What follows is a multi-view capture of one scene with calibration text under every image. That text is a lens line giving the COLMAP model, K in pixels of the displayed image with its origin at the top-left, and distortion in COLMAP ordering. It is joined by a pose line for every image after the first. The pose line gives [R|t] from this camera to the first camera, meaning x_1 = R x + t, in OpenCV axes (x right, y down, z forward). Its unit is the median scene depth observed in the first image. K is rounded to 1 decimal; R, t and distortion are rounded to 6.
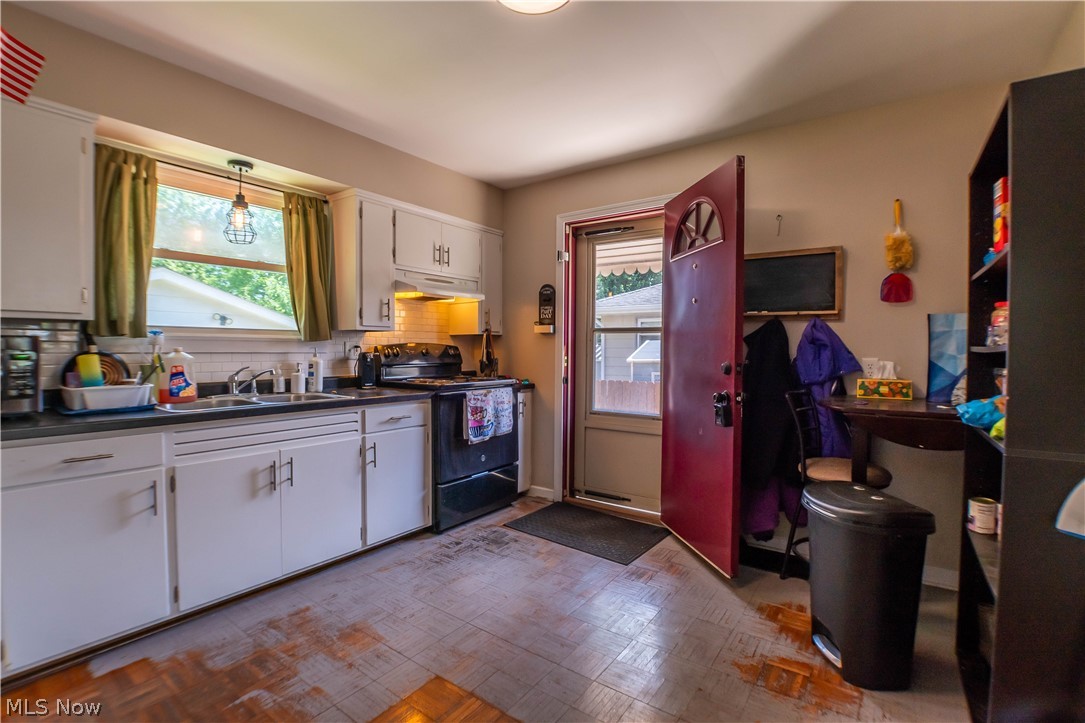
lens RADIAL K [[494.5, 0, 538.3], [0, 494.5, 359.1], [0, 0, 1]] dist [-0.032787, 0.000993]
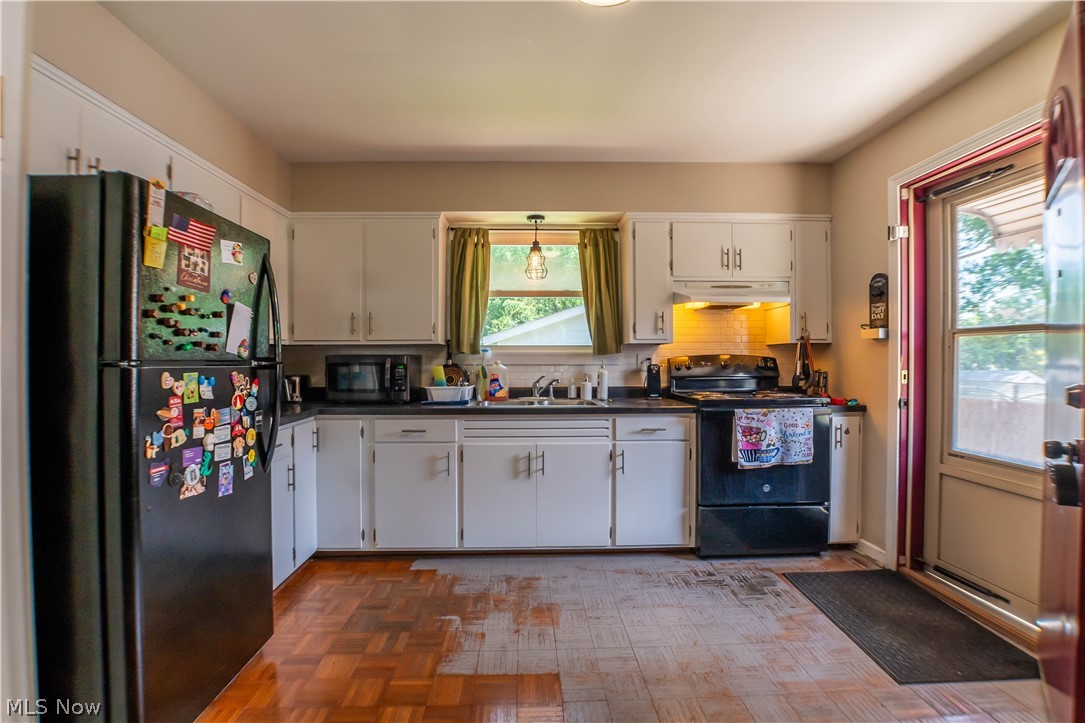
lens RADIAL K [[494.5, 0, 538.3], [0, 494.5, 359.1], [0, 0, 1]] dist [-0.032787, 0.000993]
pose [[0.613423, -0.006223, -0.789730, 0.359756], [-0.010105, 0.999825, -0.015728, -0.006496], [0.789690, 0.017628, 0.613253, 0.185207]]
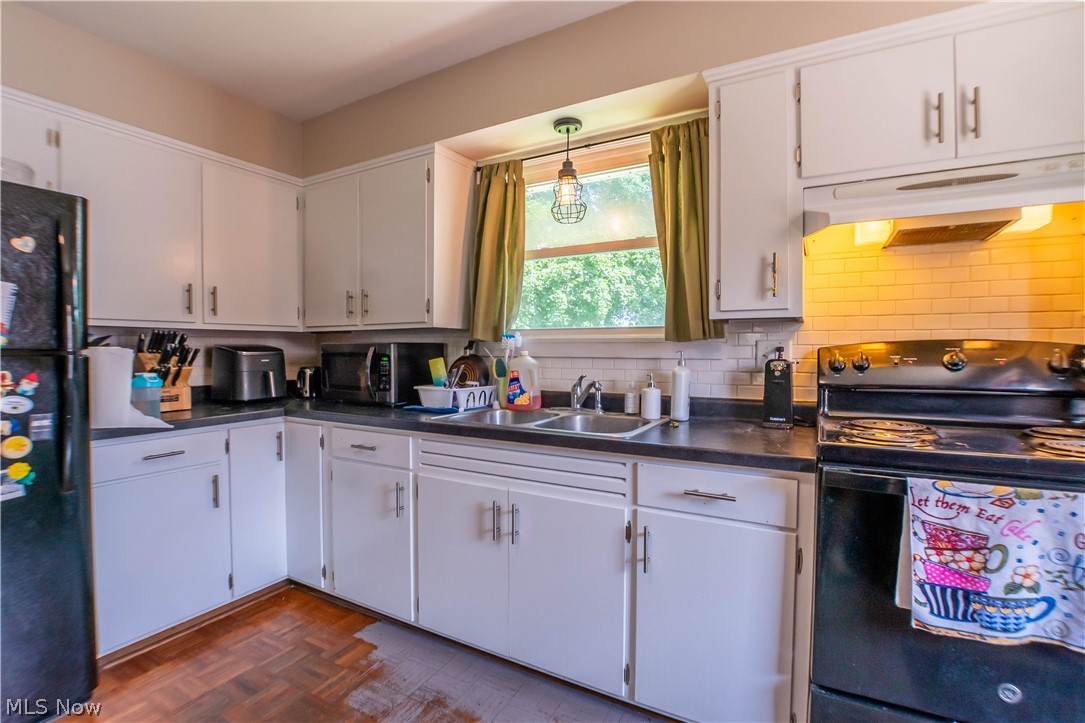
lens RADIAL K [[499.6, 0, 536.3], [0, 499.6, 358.8], [0, 0, 1]] dist [-0.034139, 0.000354]
pose [[0.119979, 0.013325, -0.992687, 0.176317], [-0.019740, 0.999744, 0.011034, -0.016823], [0.992580, 0.018272, 0.120212, 0.740345]]
